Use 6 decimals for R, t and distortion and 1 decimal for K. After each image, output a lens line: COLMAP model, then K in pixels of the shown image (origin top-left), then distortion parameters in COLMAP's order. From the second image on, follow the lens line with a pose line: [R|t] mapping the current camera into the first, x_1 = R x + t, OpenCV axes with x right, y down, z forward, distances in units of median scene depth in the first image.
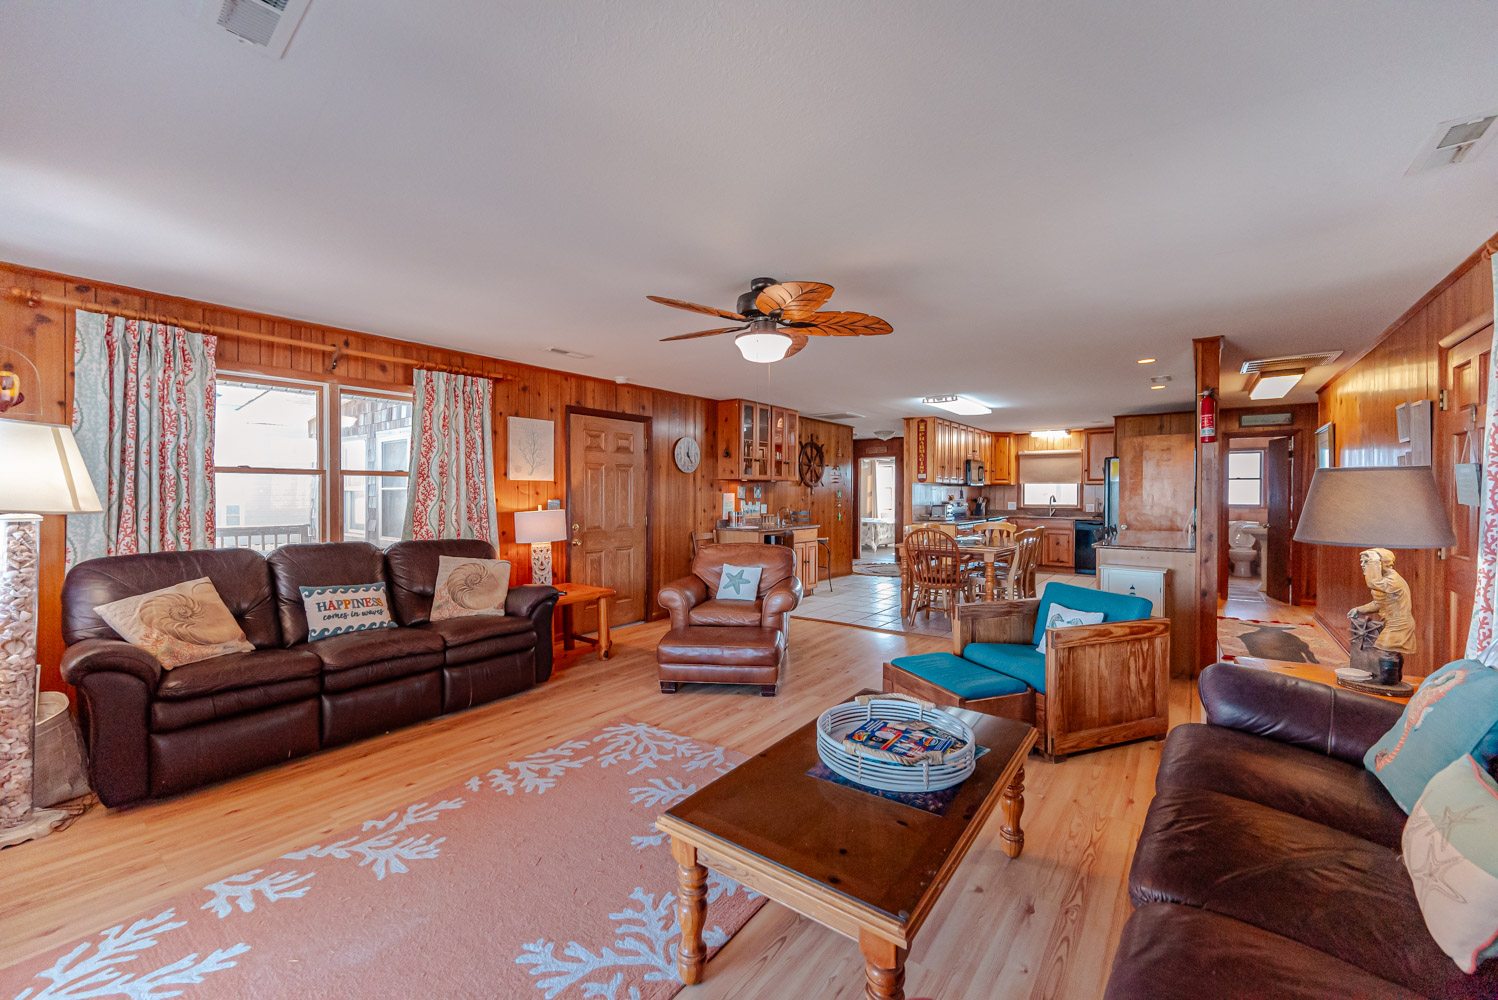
lens RADIAL K [[591.8, 0, 747.7], [0, 591.8, 495.7], [0, 0, 1]] dist [0.000350, -0.000130]
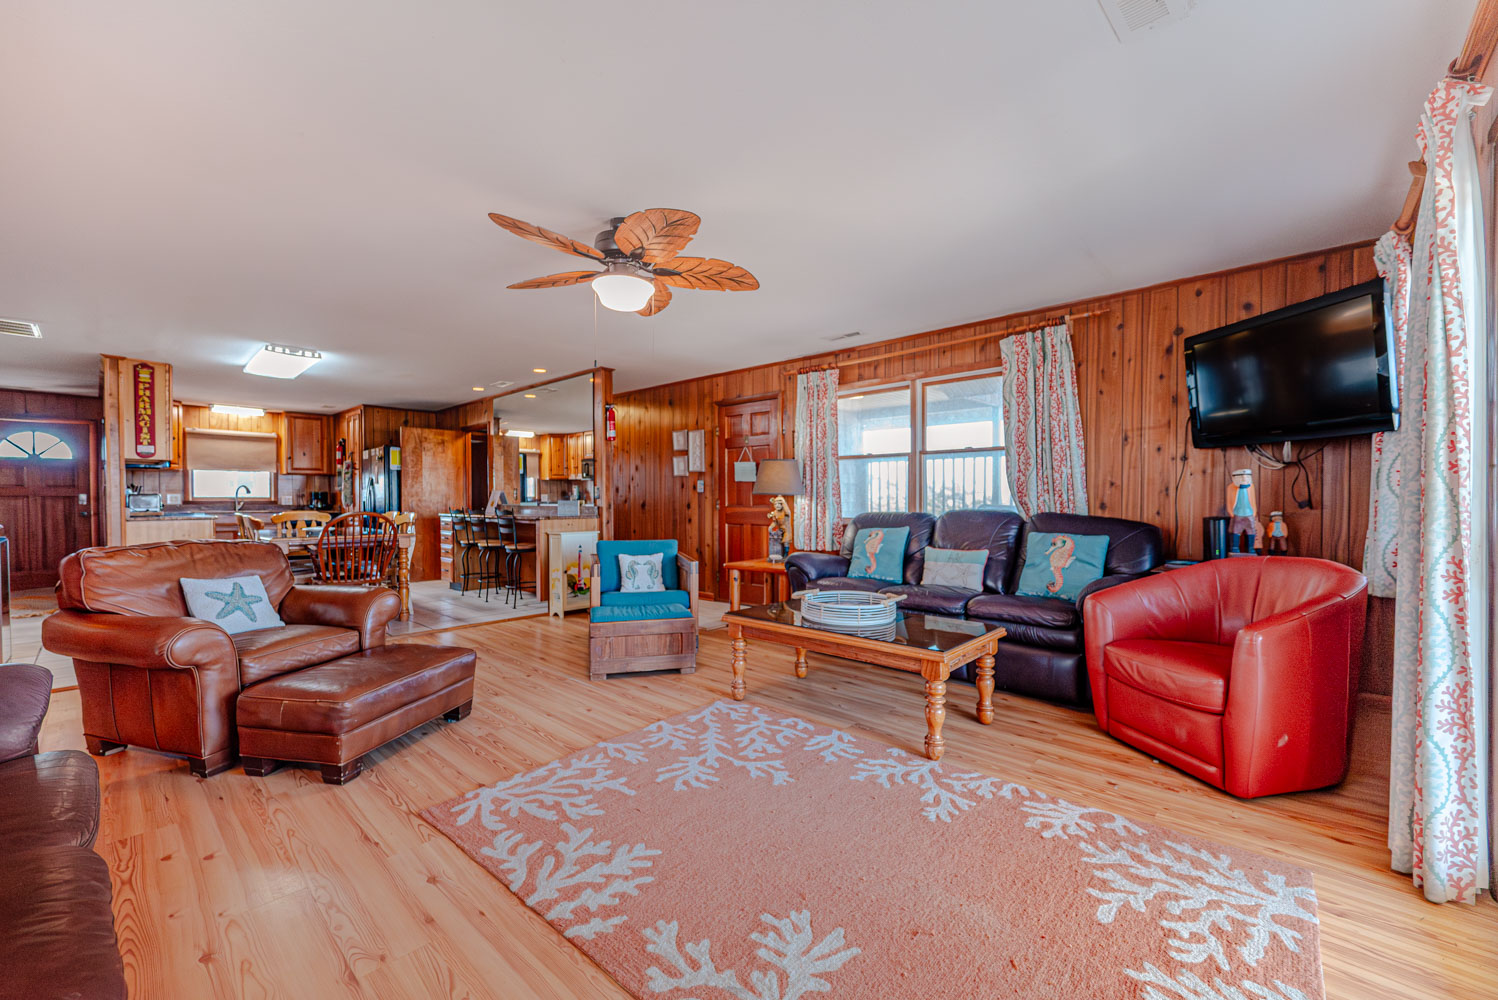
lens RADIAL K [[602.5, 0, 751.7], [0, 602.5, 509.5], [0, 0, 1]] dist [-0.000931, -0.000253]
pose [[0.083562, -0.017518, 0.996349, -0.385302], [0.004441, 0.999842, 0.017207, 0.031488], [-0.996493, 0.002987, 0.083627, 0.306673]]
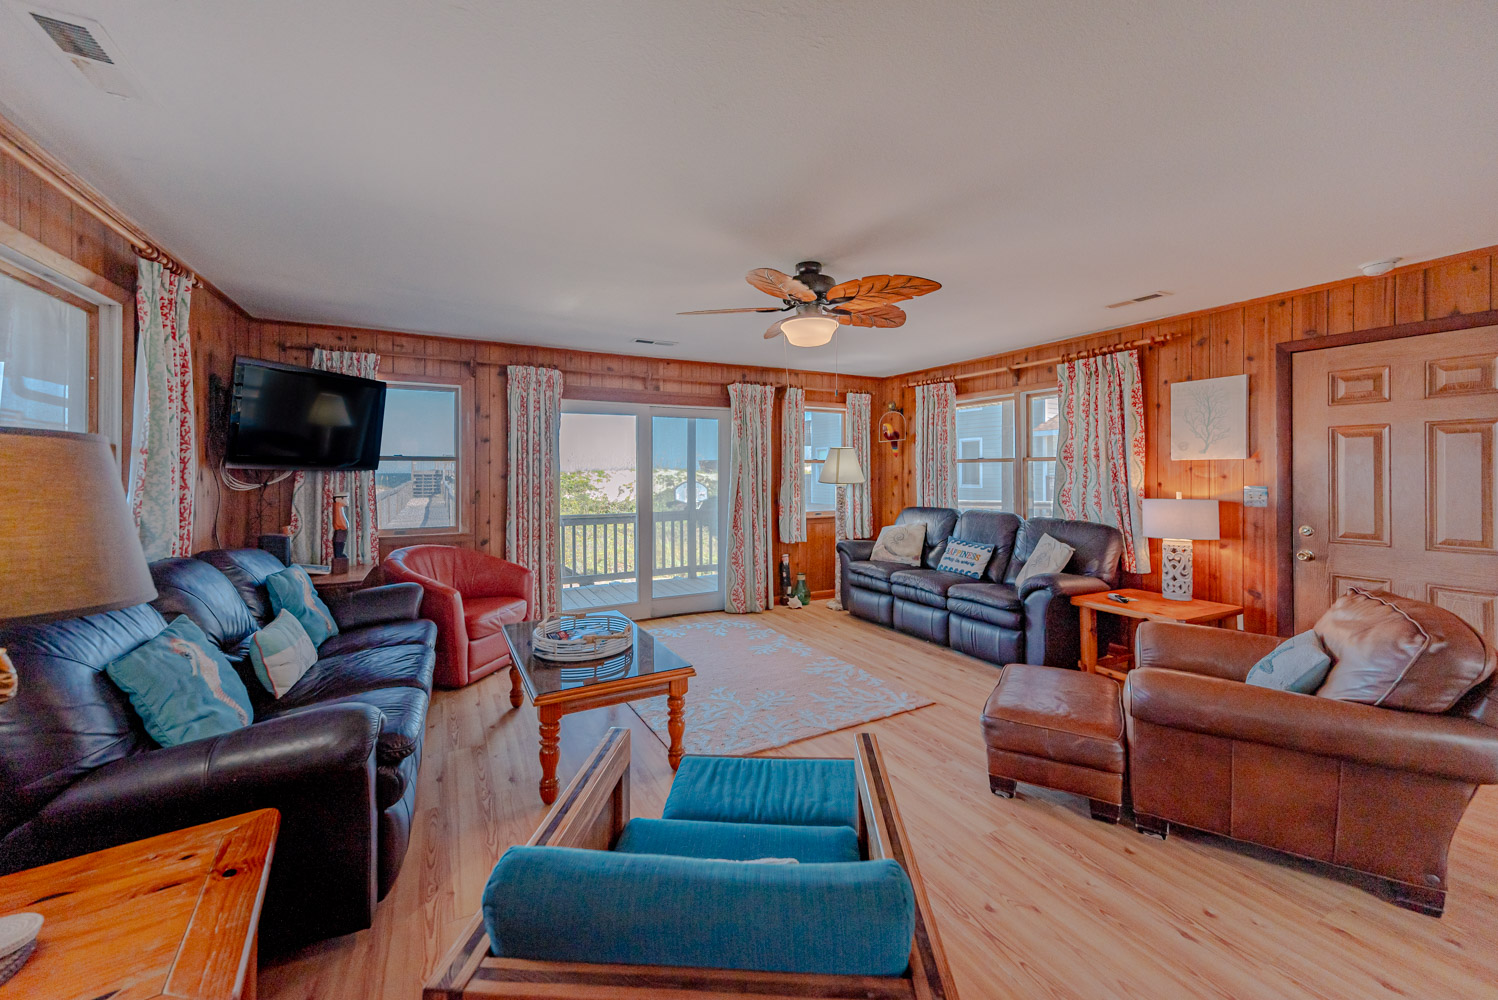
lens RADIAL K [[577.1, 0, 757.0], [0, 577.1, 471.5], [0, 0, 1]] dist [0.000432, -0.000019]
pose [[-0.411833, -0.002917, -0.911255, 0.396404], [-0.002695, 0.999994, -0.001983, -0.005493], [0.911255, 0.001640, -0.411838, 0.558818]]
